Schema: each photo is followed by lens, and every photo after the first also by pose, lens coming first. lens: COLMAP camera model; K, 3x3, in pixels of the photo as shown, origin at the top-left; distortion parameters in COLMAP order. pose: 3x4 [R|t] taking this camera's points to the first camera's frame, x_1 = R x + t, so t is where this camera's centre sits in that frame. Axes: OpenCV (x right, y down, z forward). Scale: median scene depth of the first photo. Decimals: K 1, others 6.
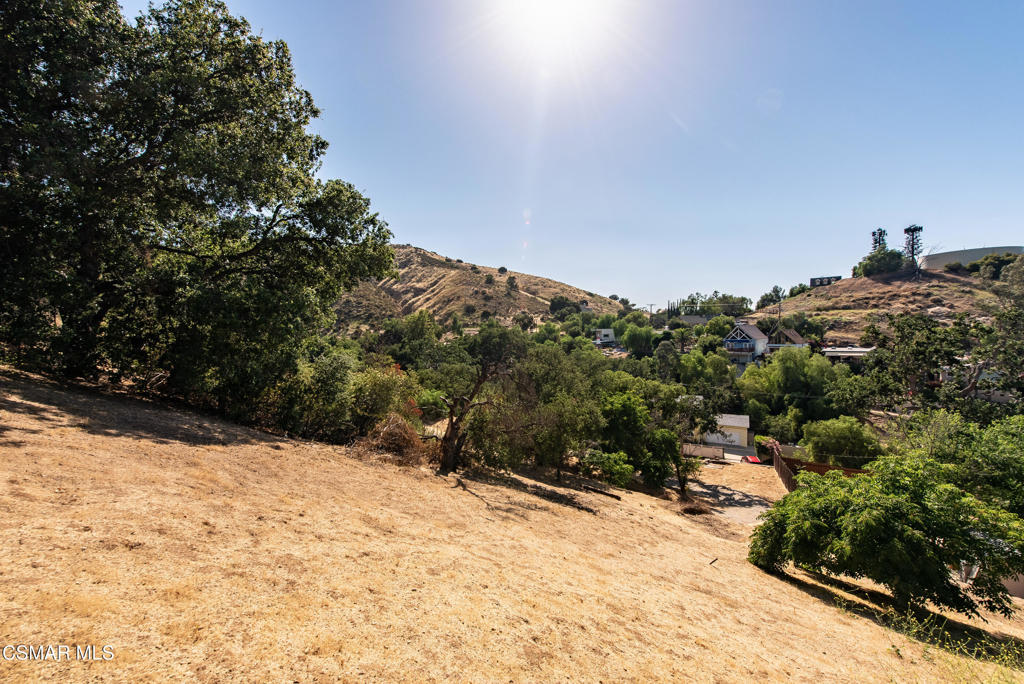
lens RADIAL K [[401.8, 0, 514.5], [0, 401.8, 343.0], [0, 0, 1]] dist [0.024713, -0.006970]
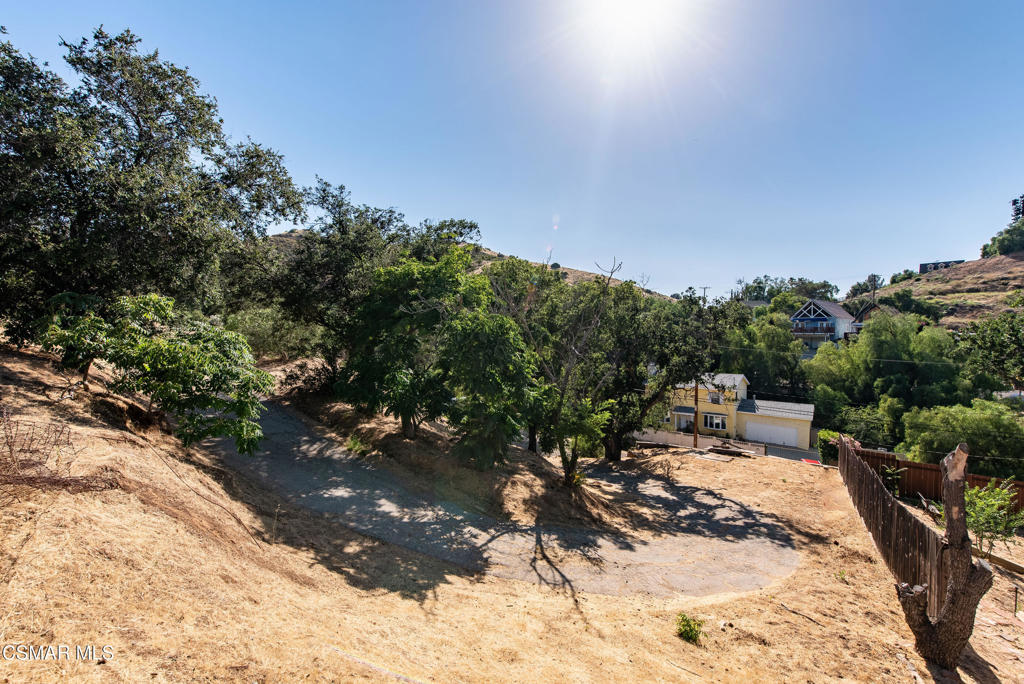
lens RADIAL K [[401.8, 0, 514.5], [0, 401.8, 343.0], [0, 0, 1]] dist [0.024713, -0.006970]
pose [[0.988443, 0.032311, -0.148110, 0.147512], [-0.033389, 0.999431, -0.004796, 0.079265], [0.147871, 0.009686, 0.988959, 0.205279]]
